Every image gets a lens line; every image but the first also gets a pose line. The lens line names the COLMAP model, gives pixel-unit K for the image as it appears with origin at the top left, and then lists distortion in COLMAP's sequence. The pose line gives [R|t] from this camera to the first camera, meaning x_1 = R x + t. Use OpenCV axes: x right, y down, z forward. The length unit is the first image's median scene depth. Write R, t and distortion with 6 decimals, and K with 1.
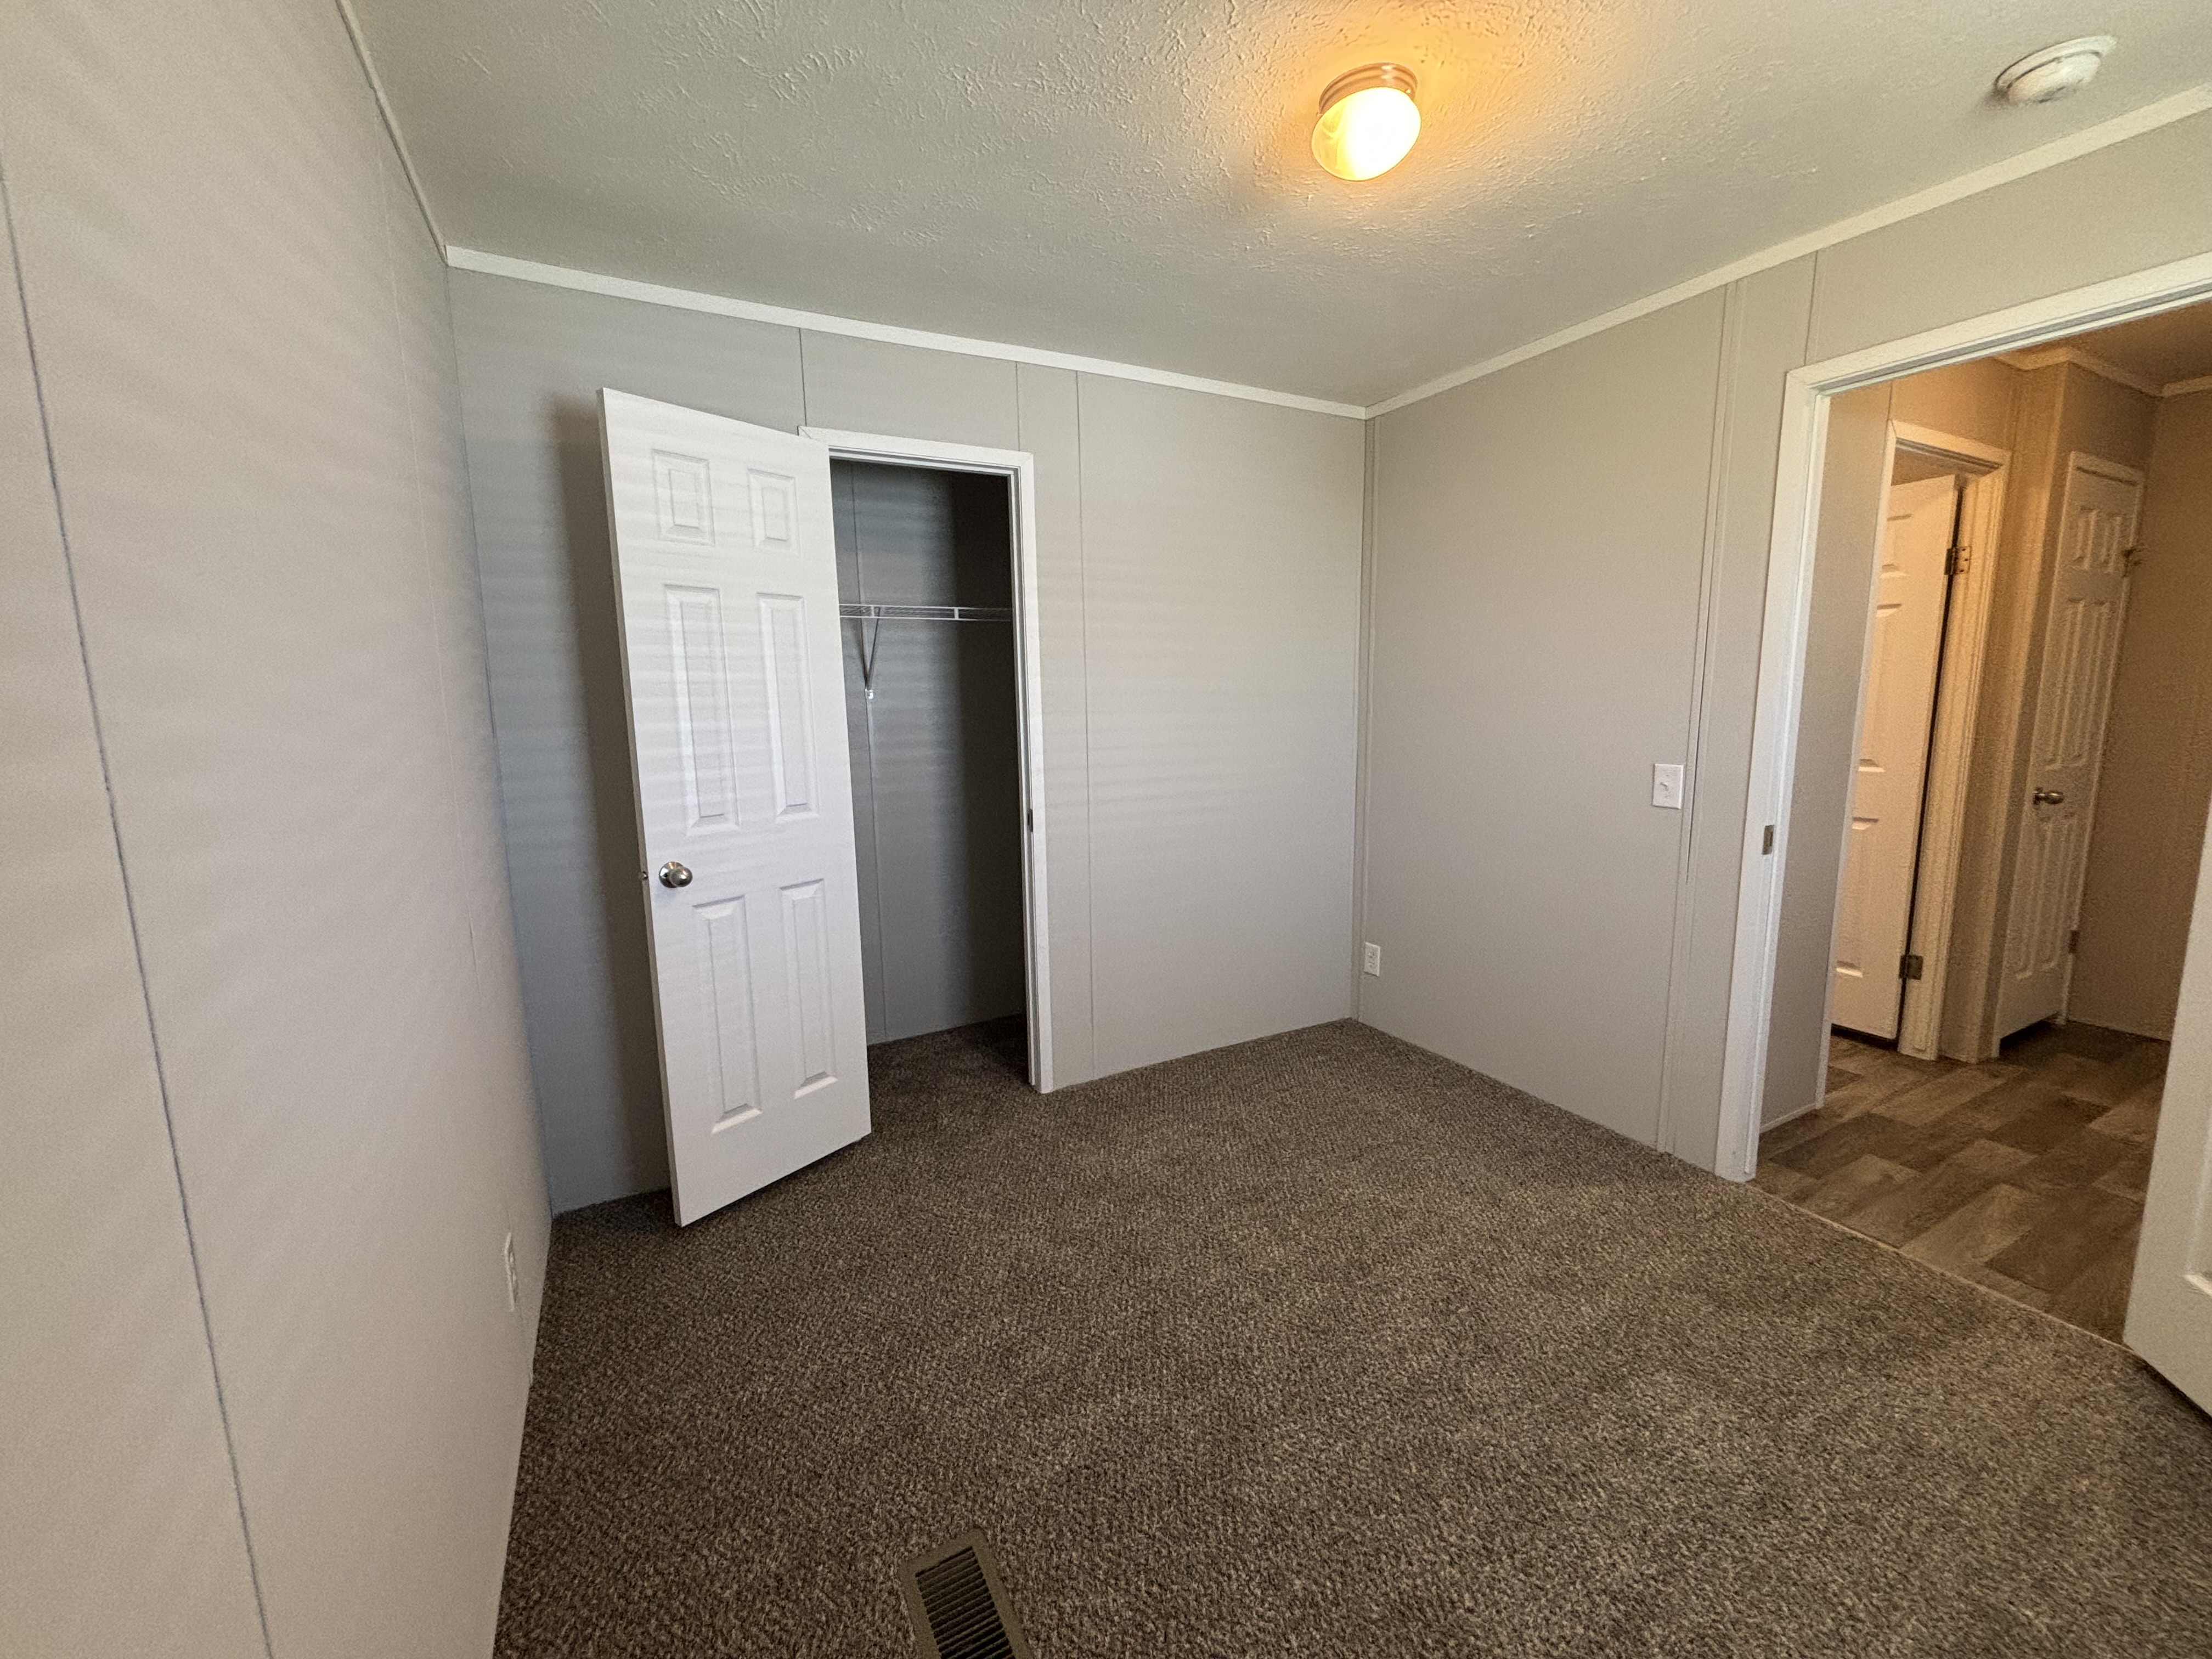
lens RADIAL K [[883.5, 0, 1103.4], [0, 883.5, 820.0], [0, 0, 1]] dist [0.011282, -0.000640]
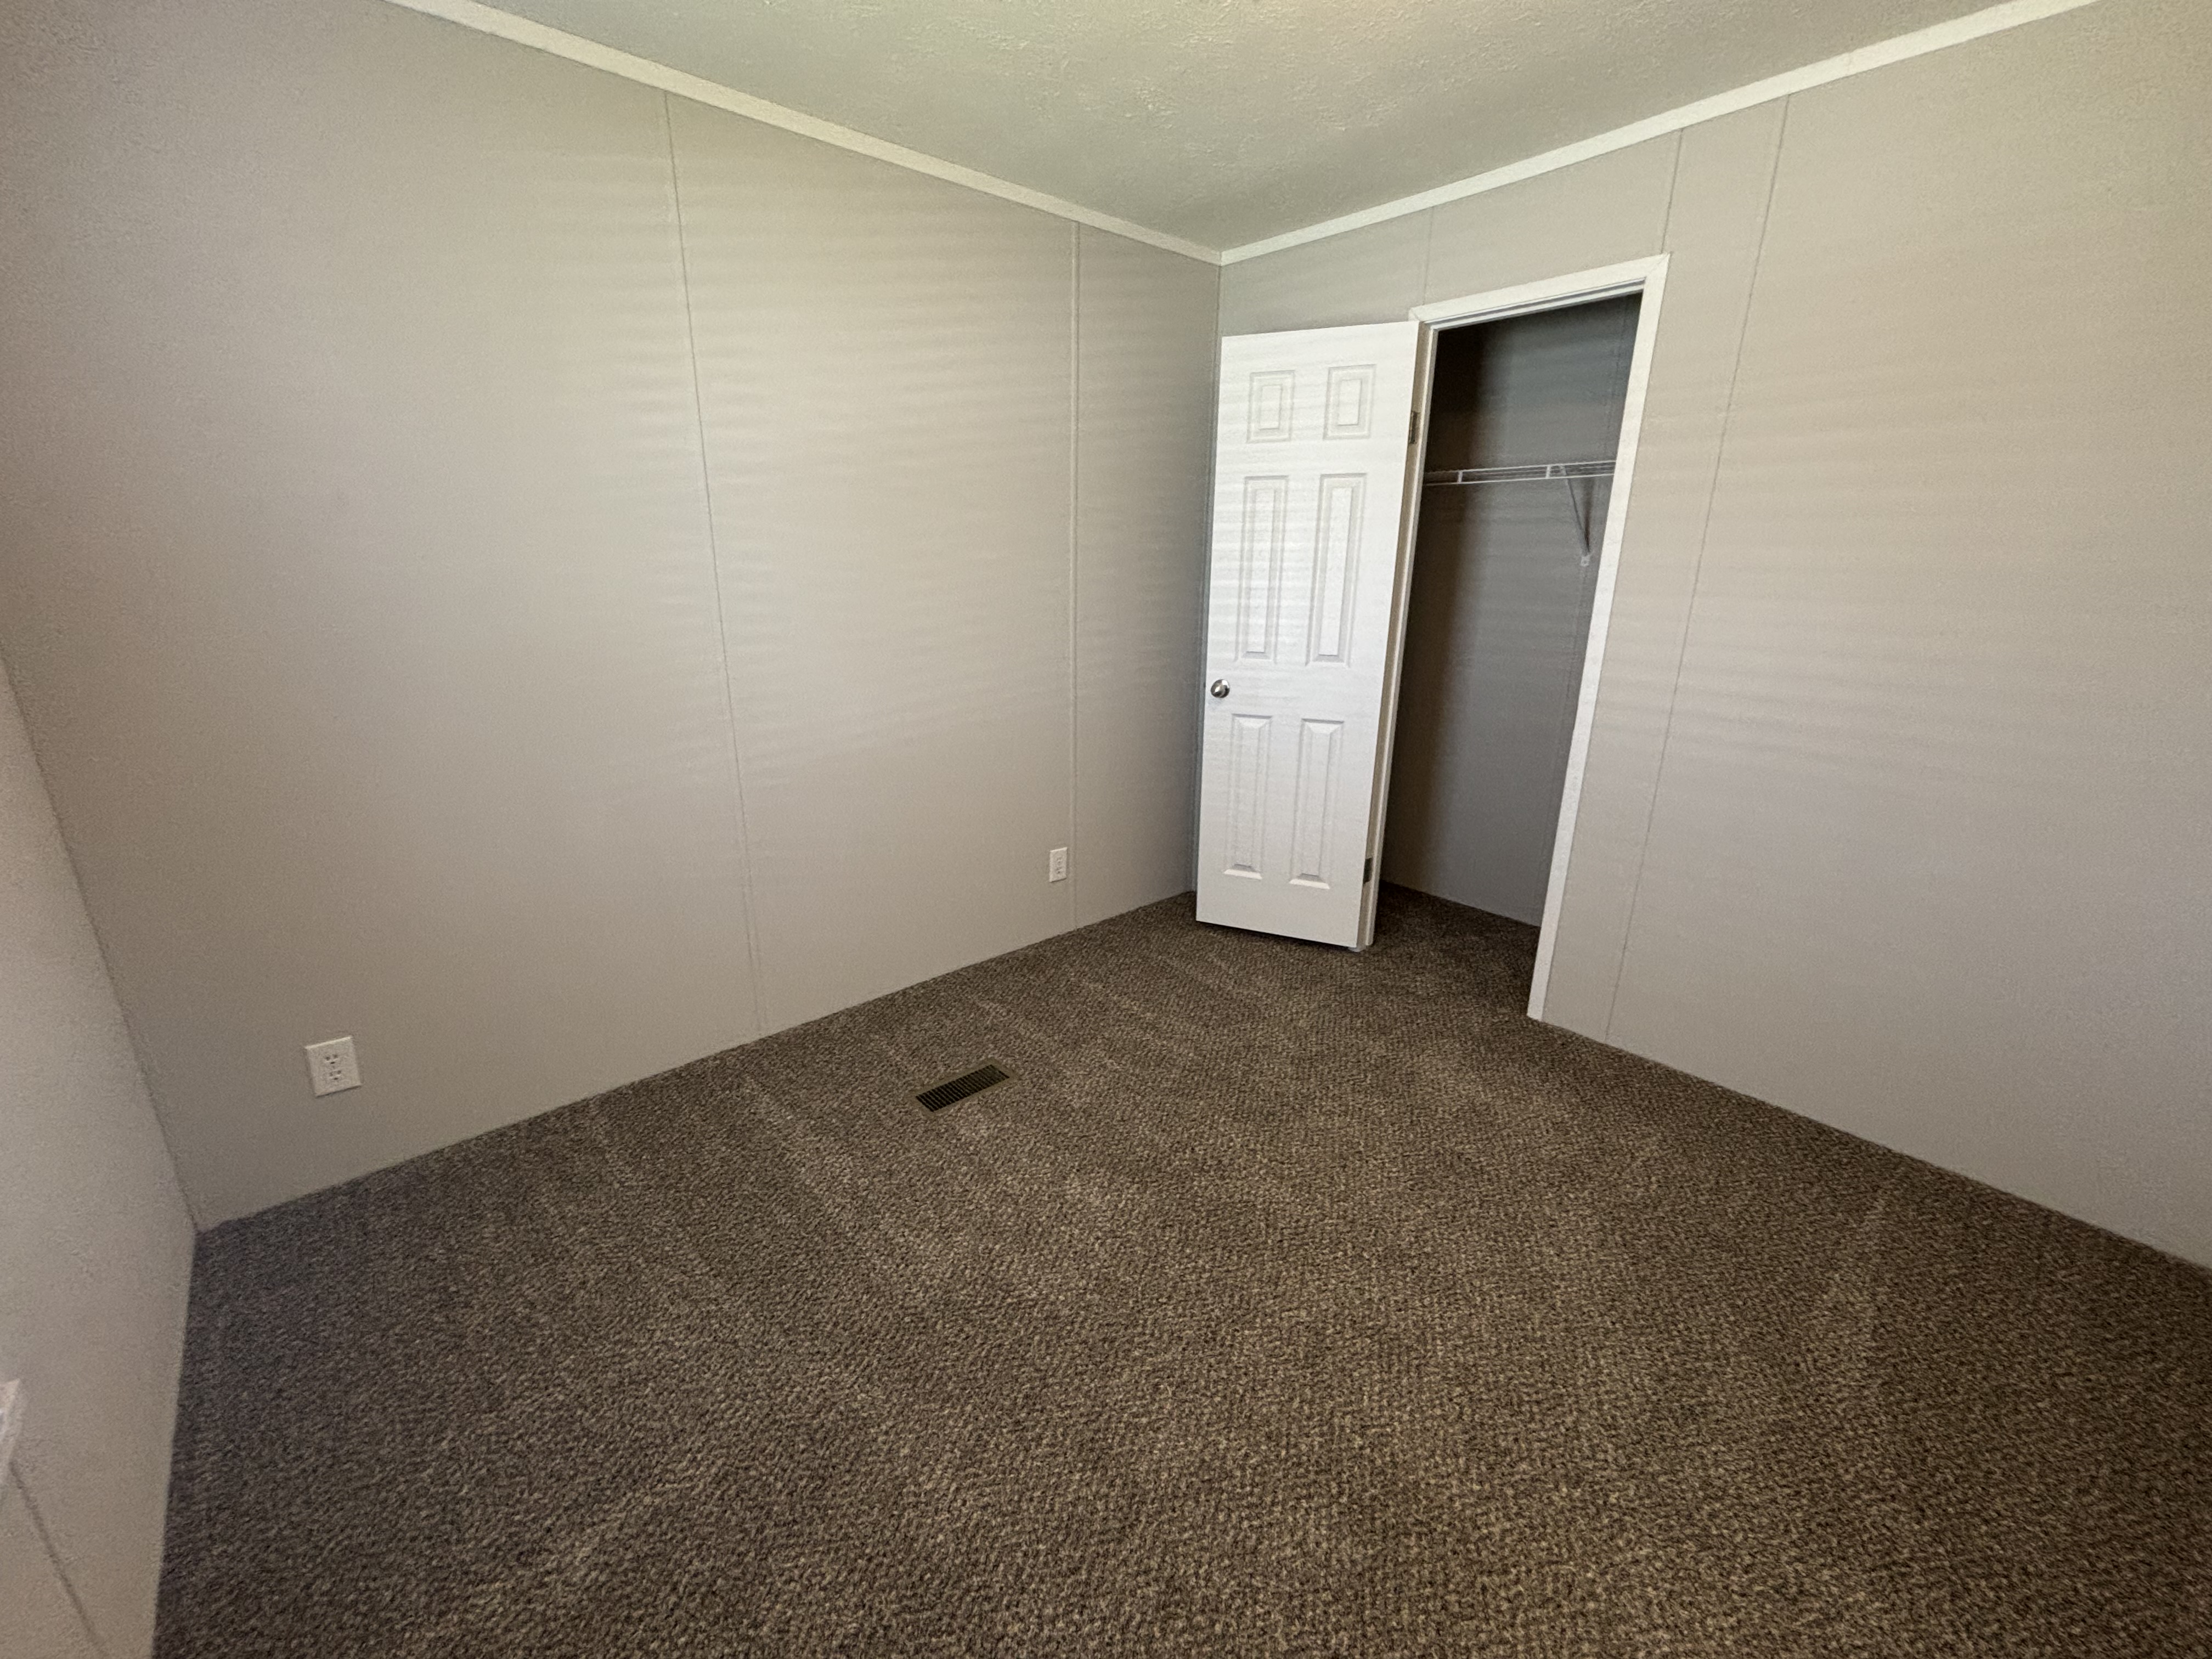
lens RADIAL K [[876.6, 0, 1106.0], [0, 876.6, 829.5], [0, 0, 1]] dist [-0.003249, -0.000513]
pose [[0.242916, 0.312387, -0.918372, 1.027288], [-0.151753, 0.947310, 0.282091, -0.112650], [0.958104, 0.070841, 0.277522, 0.527937]]
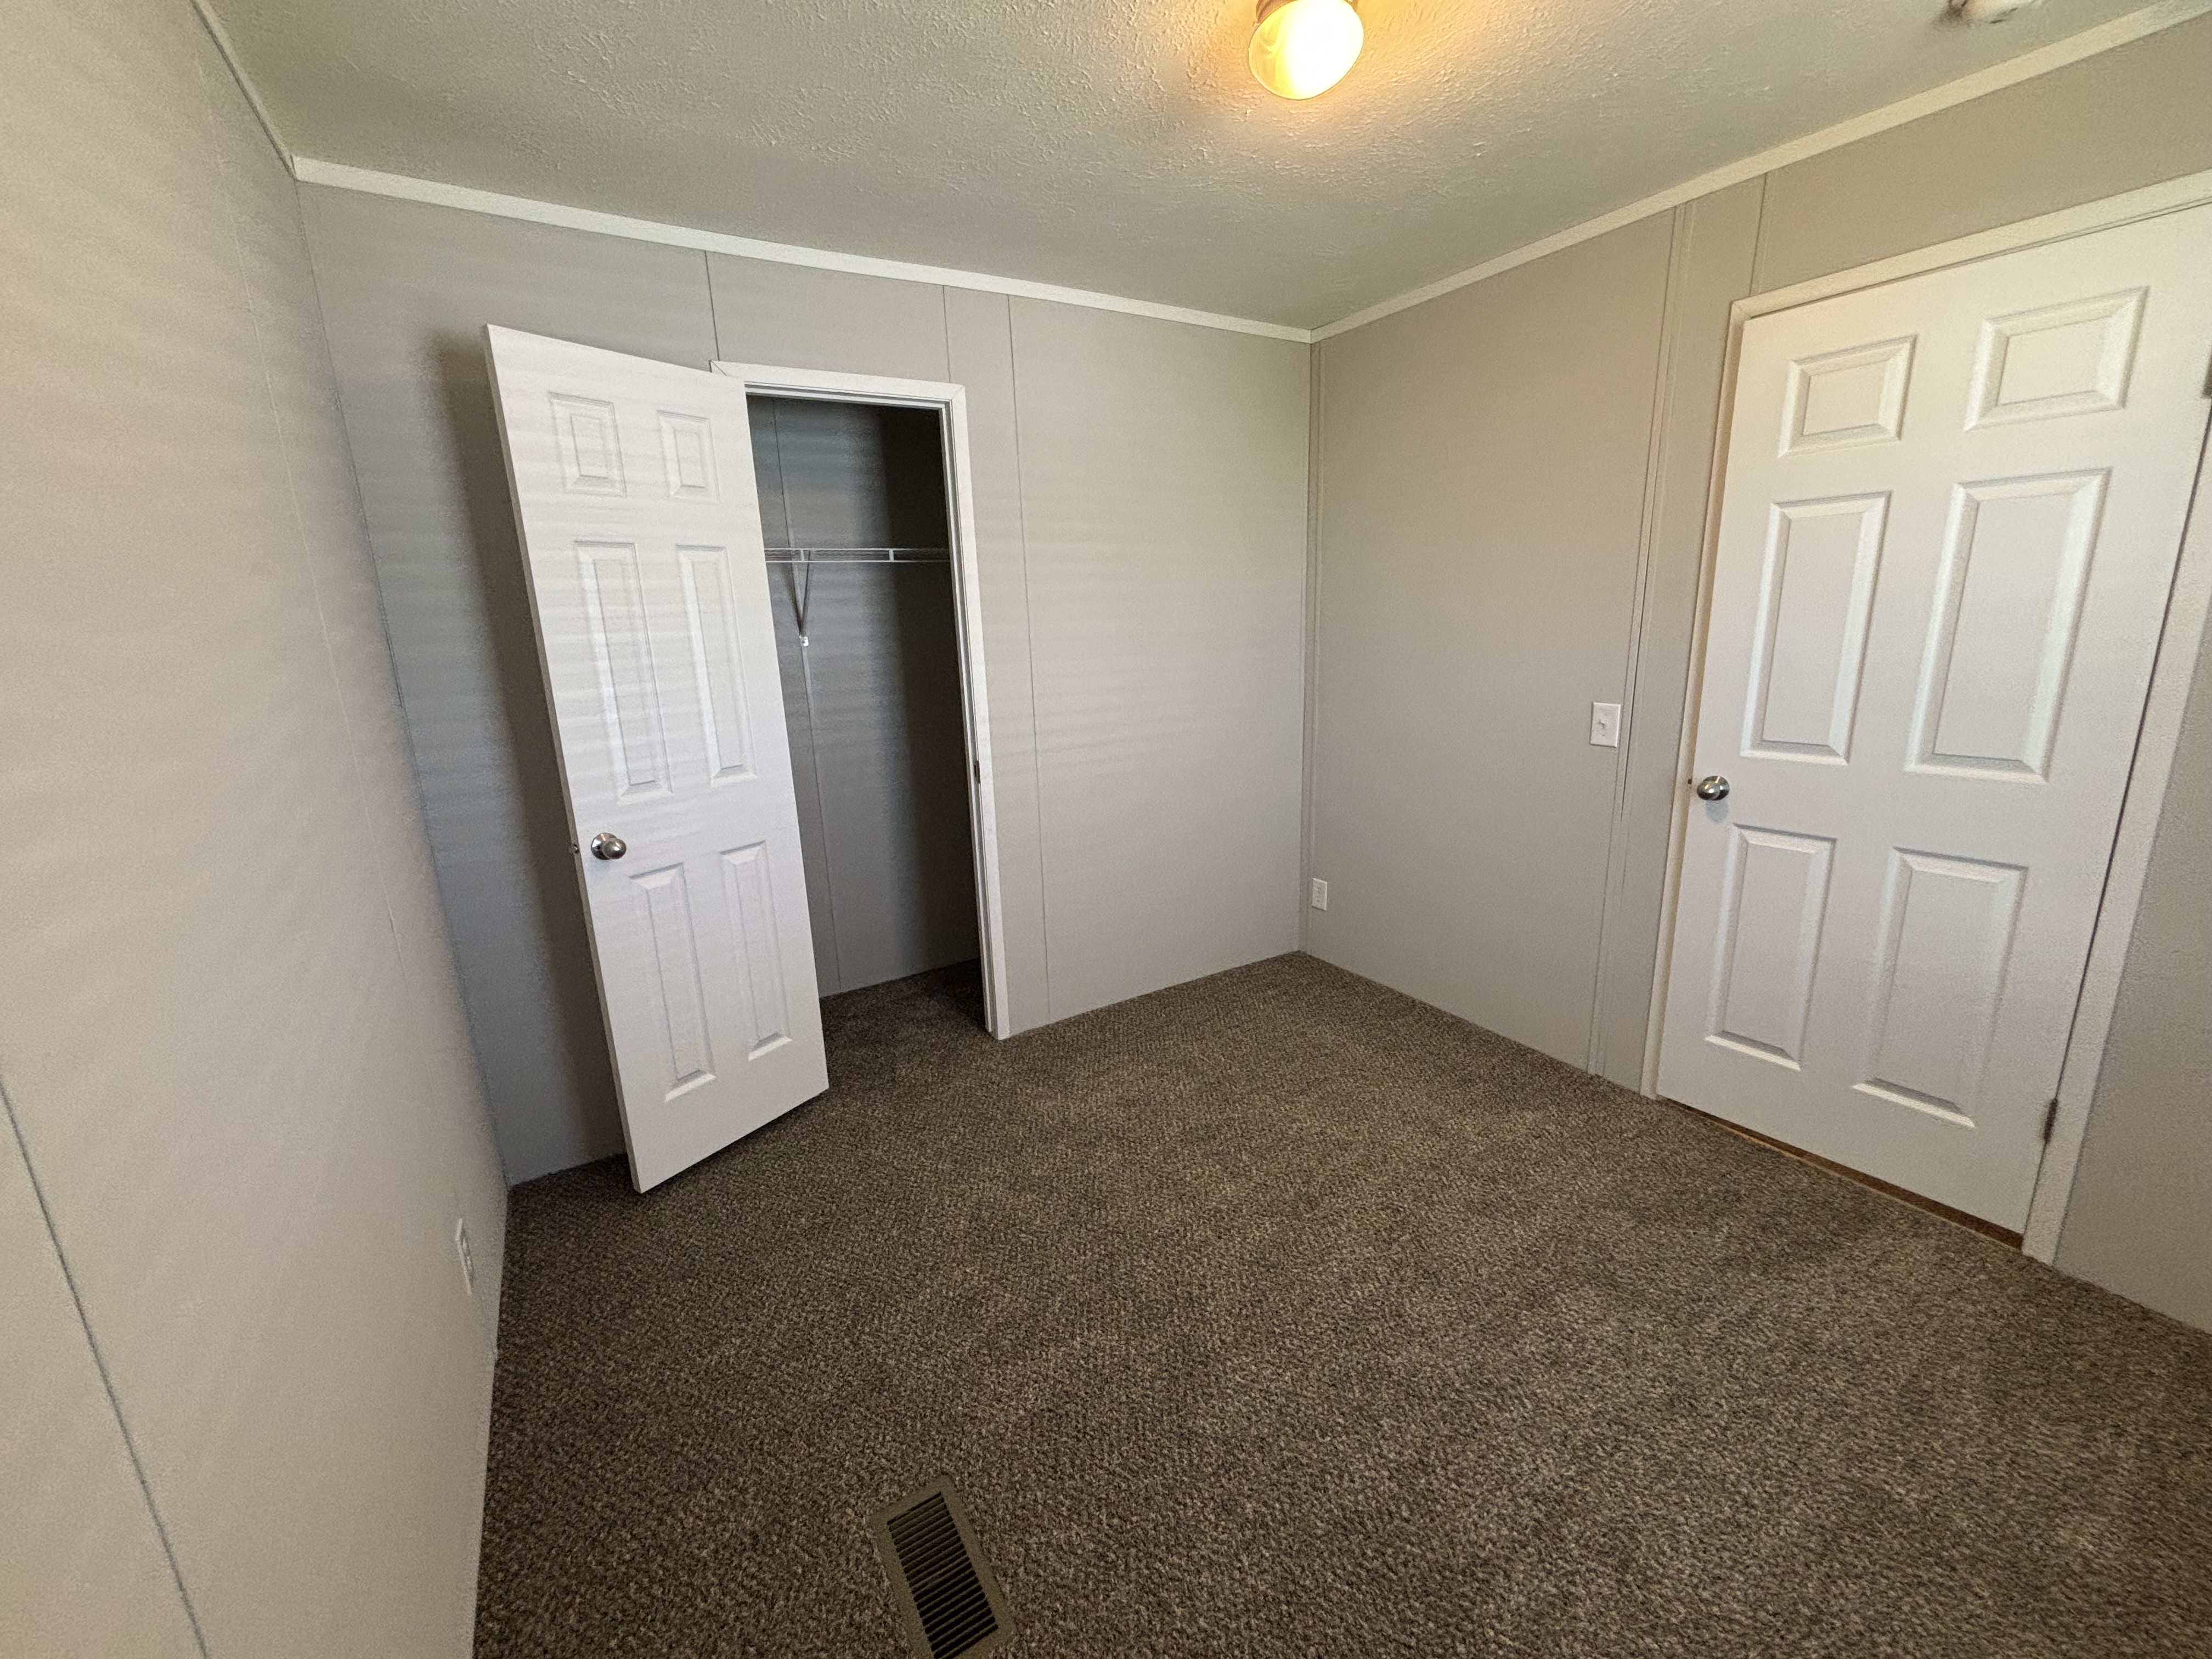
lens RADIAL K [[887.8, 0, 1100.9], [0, 887.8, 816.0], [0, 0, 1]] dist [-0.000686, 0.007230]
pose [[0.998418, -0.029437, 0.047896, 0.010789], [0.025315, 0.996102, 0.084500, -0.047379], [-0.050197, -0.083154, 0.995272, 0.011634]]
